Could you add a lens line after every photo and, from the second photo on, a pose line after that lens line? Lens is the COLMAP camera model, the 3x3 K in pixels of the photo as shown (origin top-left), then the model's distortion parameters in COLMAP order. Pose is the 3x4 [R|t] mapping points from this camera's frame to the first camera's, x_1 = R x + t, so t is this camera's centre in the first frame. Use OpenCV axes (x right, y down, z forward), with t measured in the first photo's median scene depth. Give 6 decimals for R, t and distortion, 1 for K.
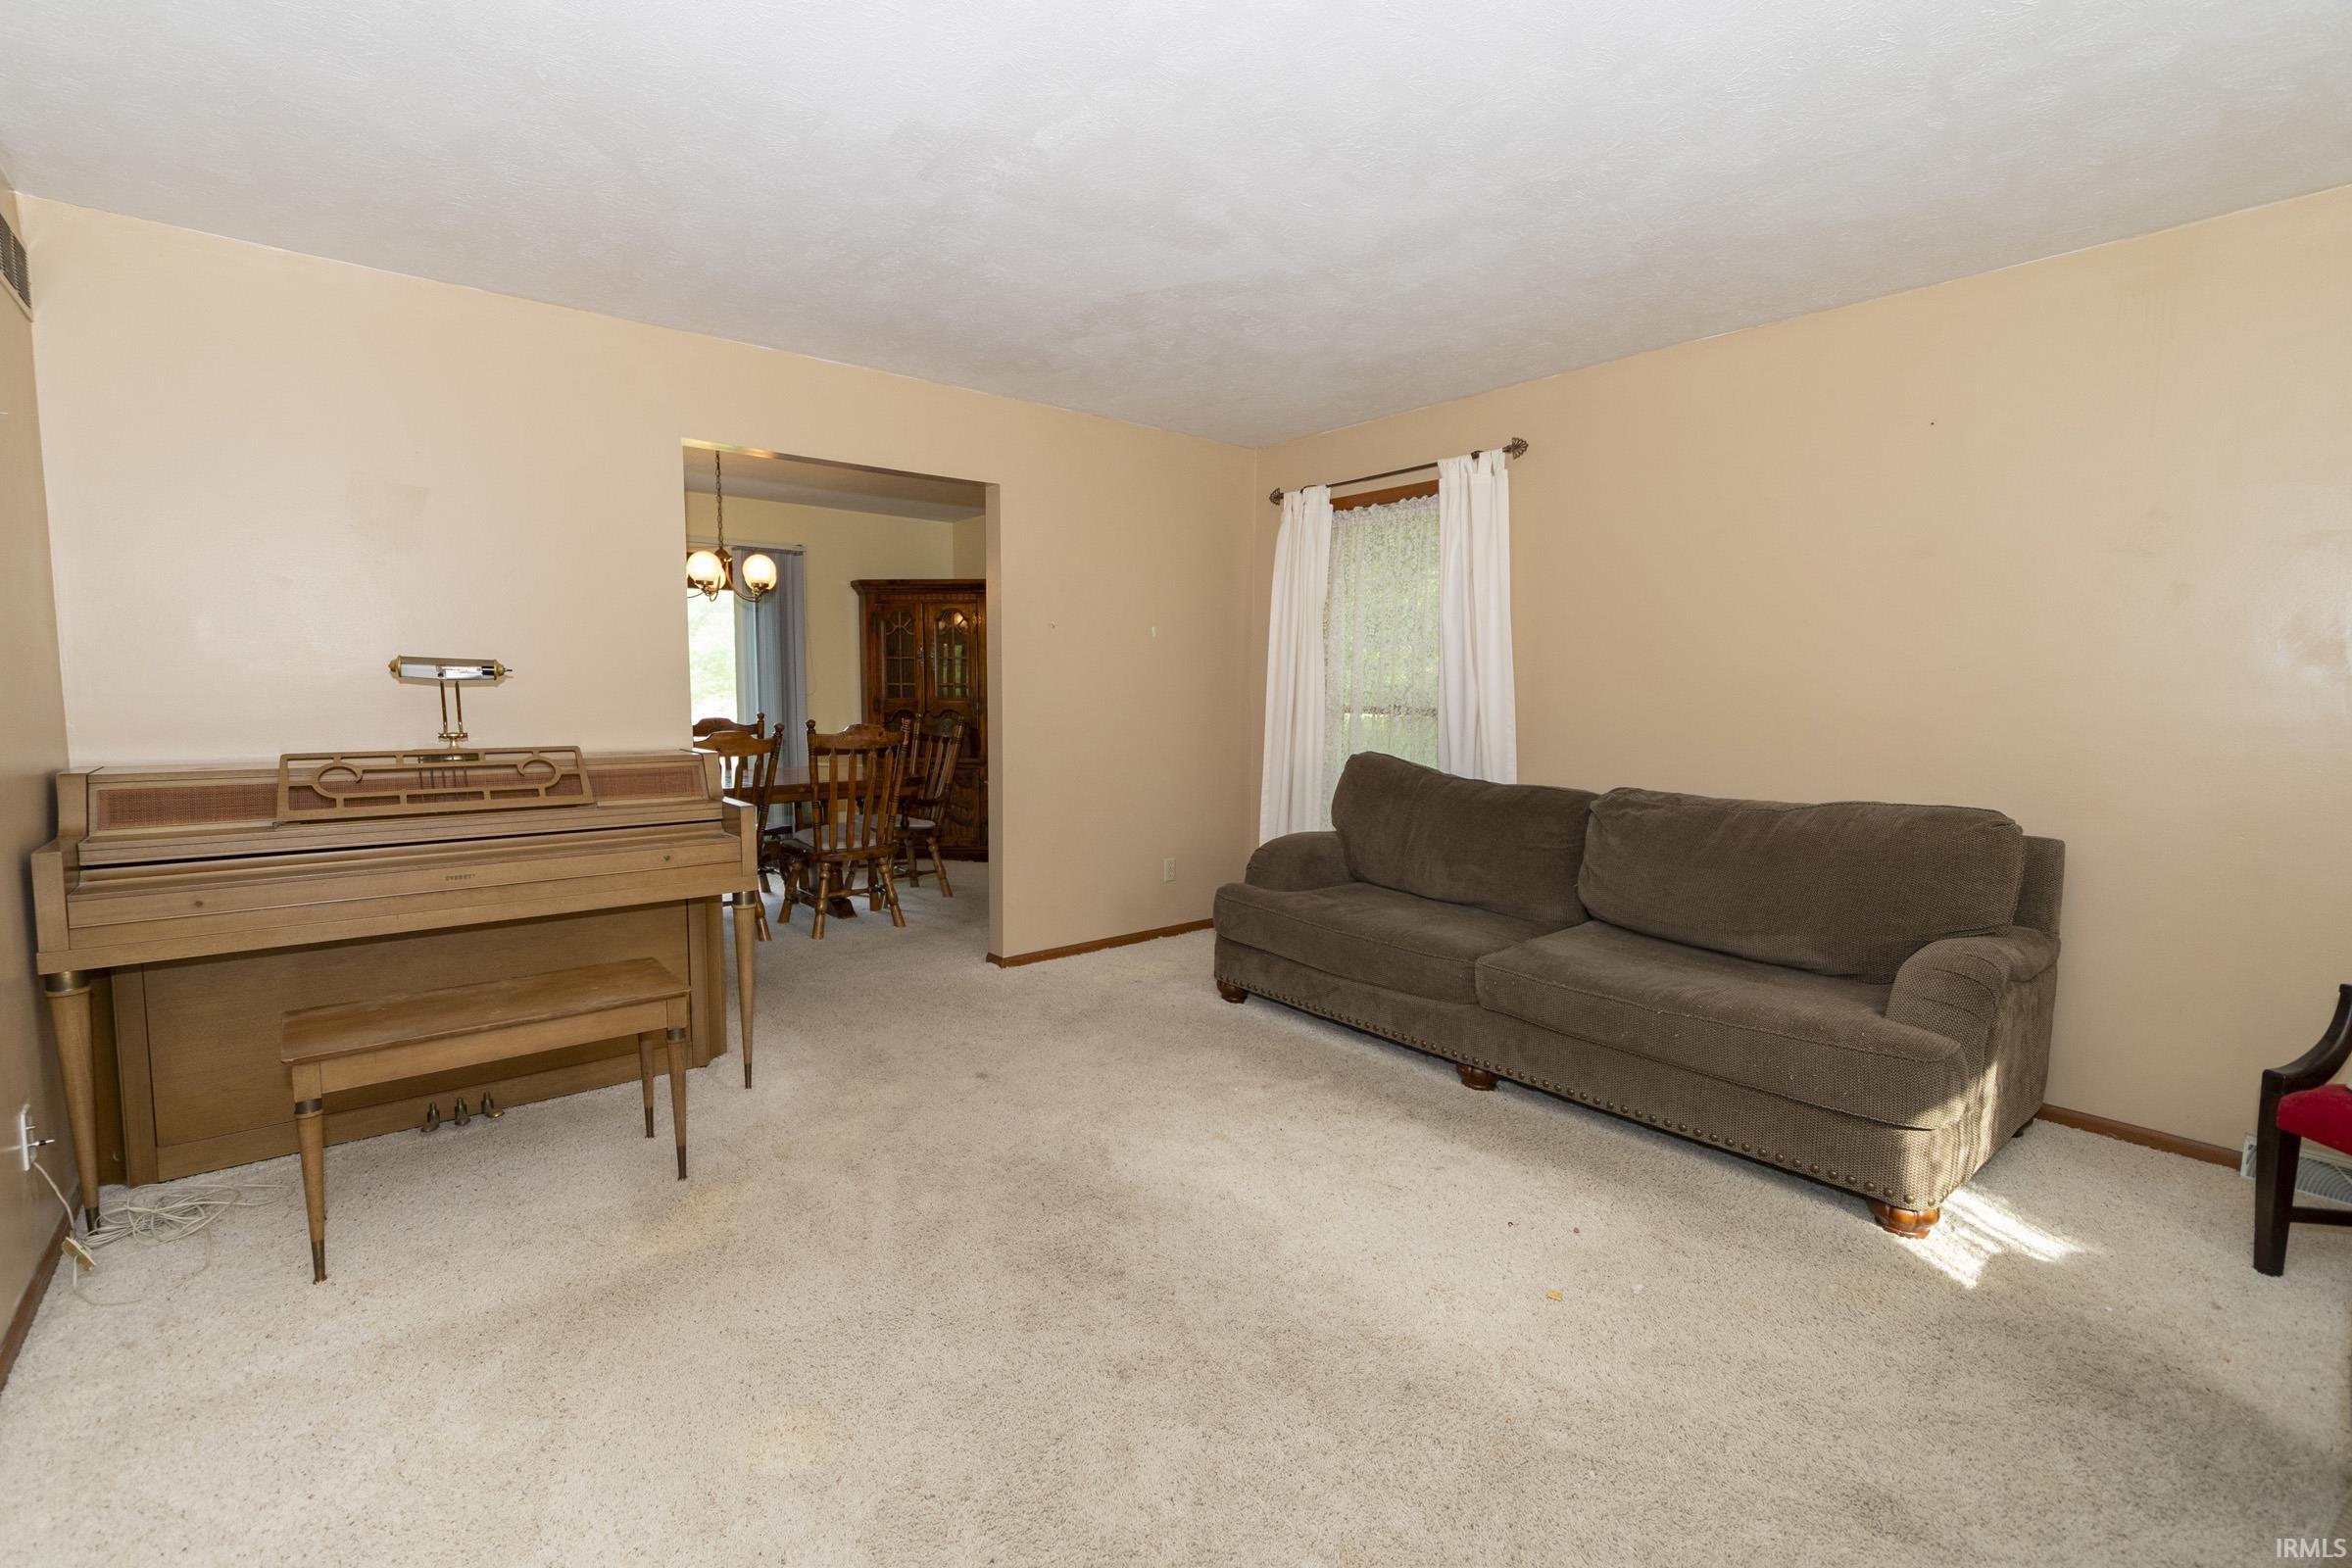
lens RADIAL K [[1050.0, 0, 1143.1], [0, 1050.0, 780.0], [0, 0, 1]] dist [0.011372, -0.031034]
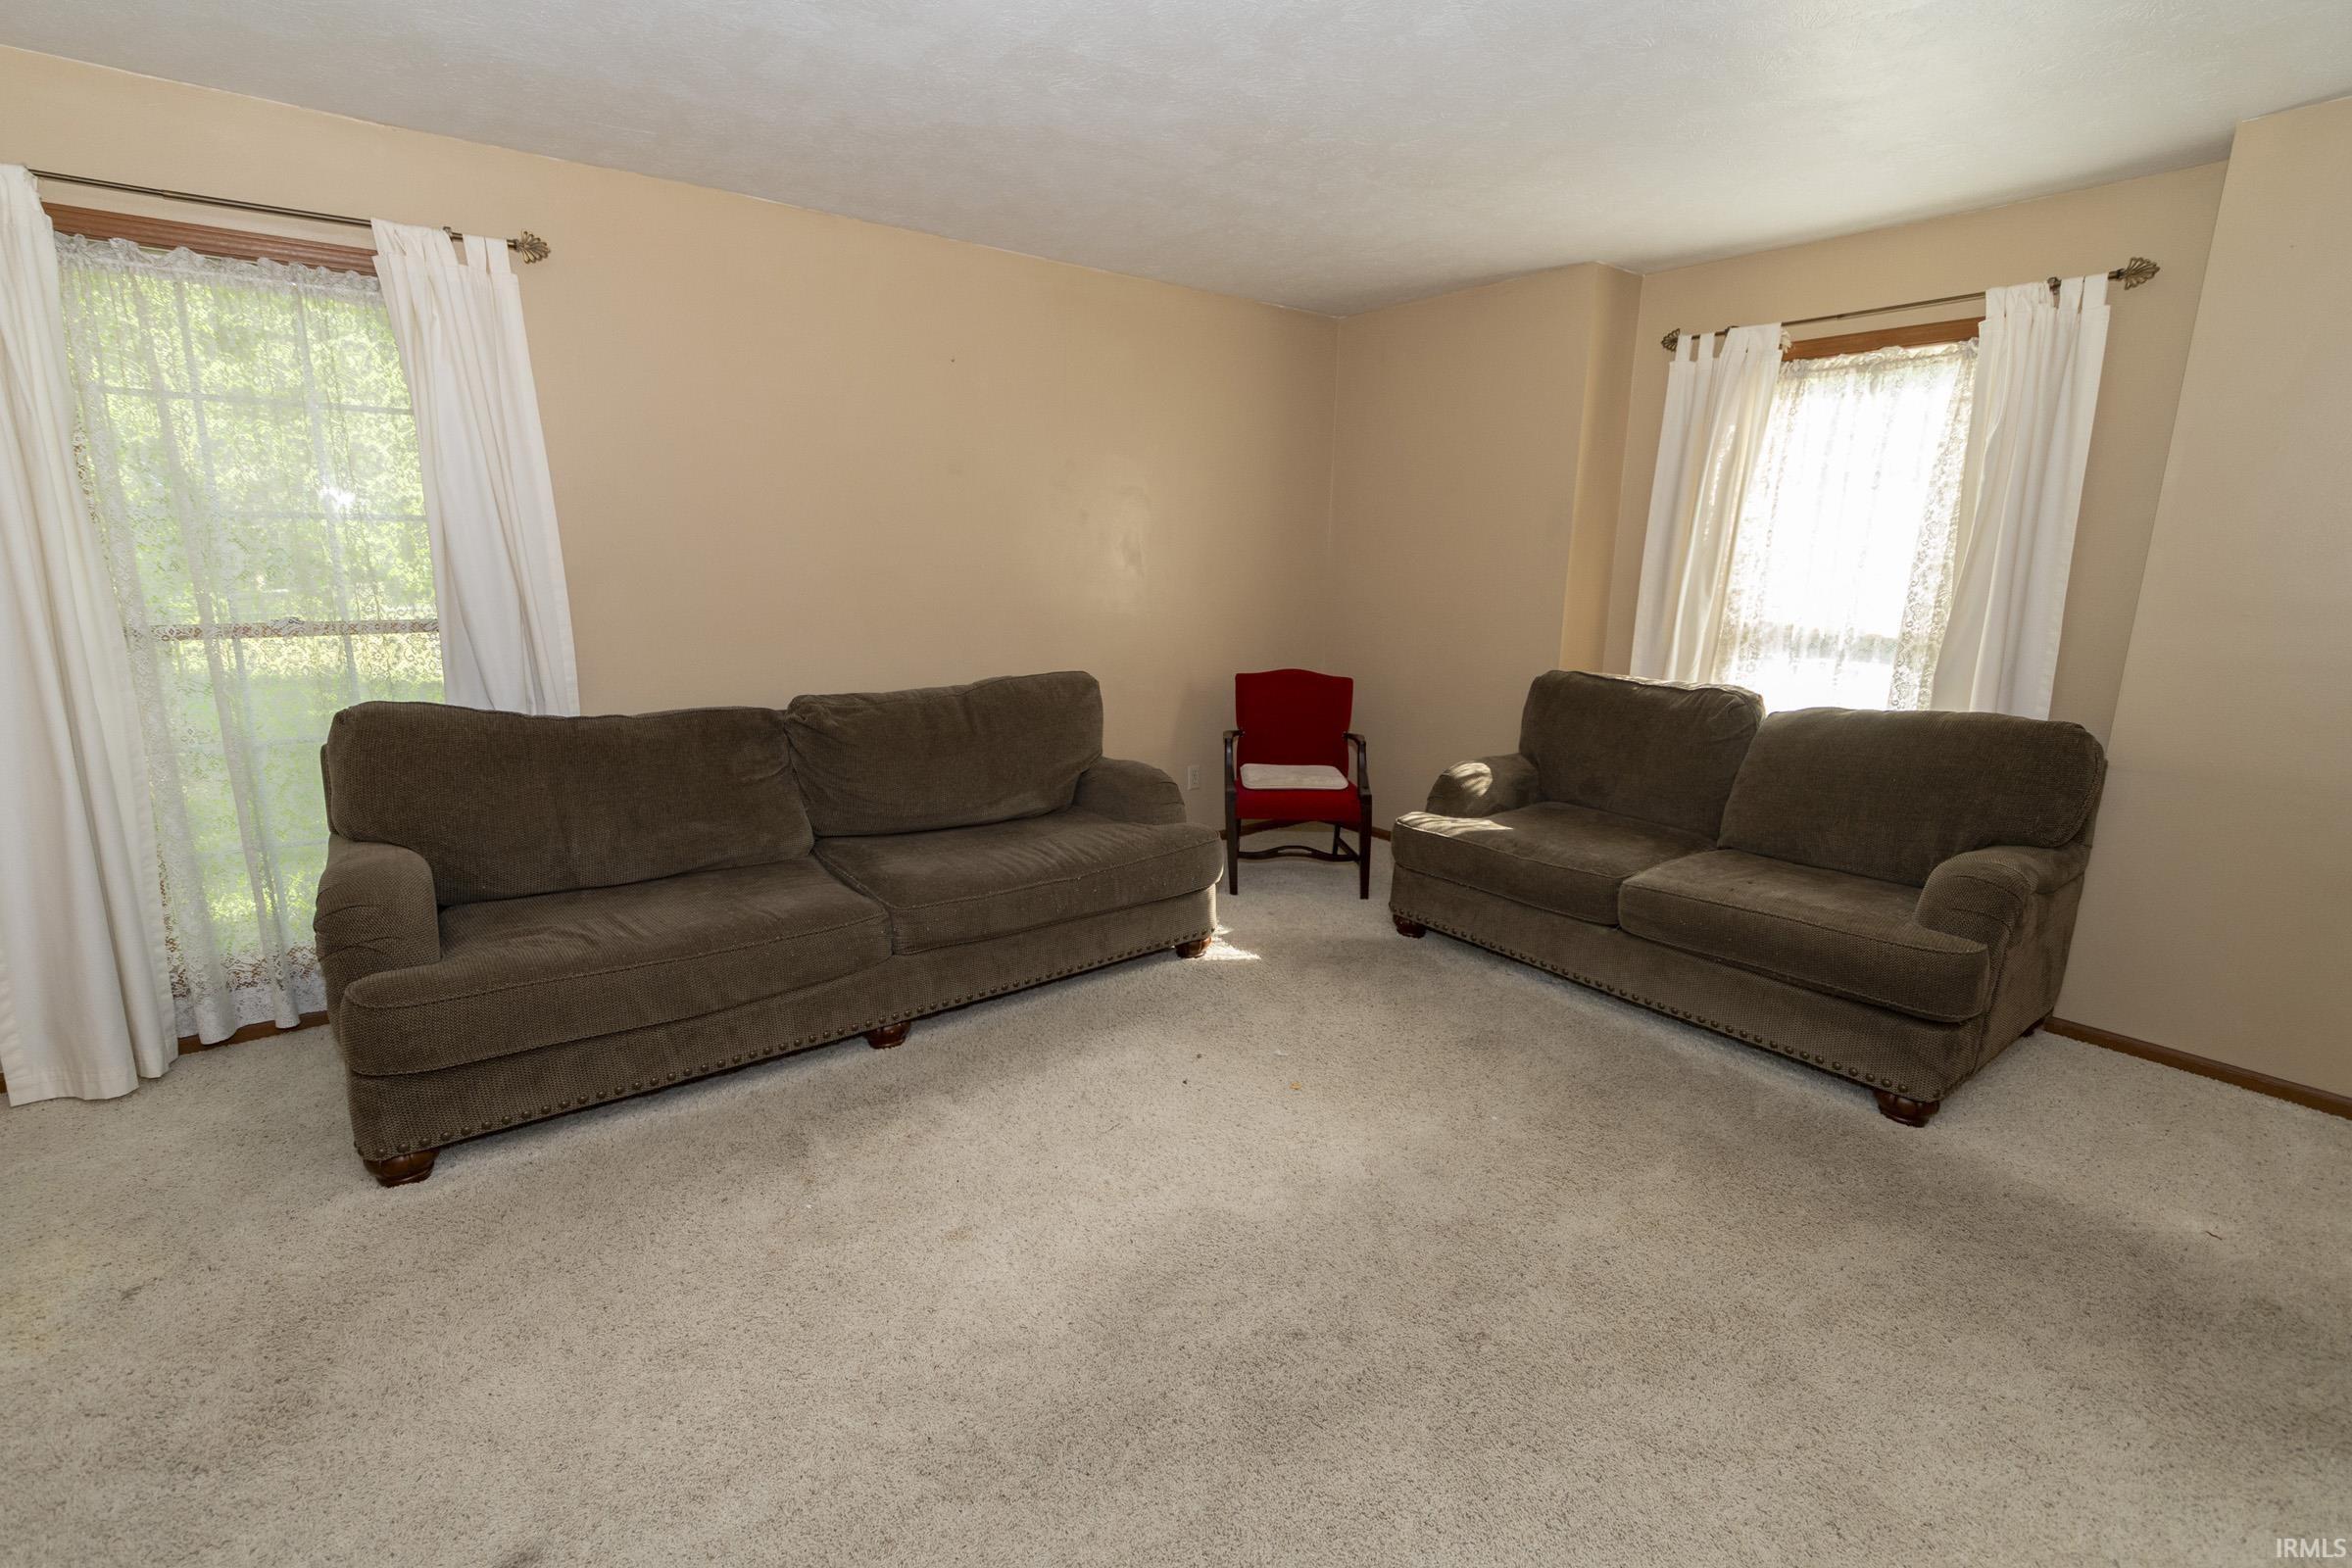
lens RADIAL K [[1050.0, 0, 1143.1], [0, 1050.0, 780.0], [0, 0, 1]] dist [0.011372, -0.031034]
pose [[-0.002074, -0.213088, 0.977031, -0.507942], [0.073728, 0.974341, 0.212658, -0.104002], [-0.997276, 0.072476, 0.013690, 0.734298]]
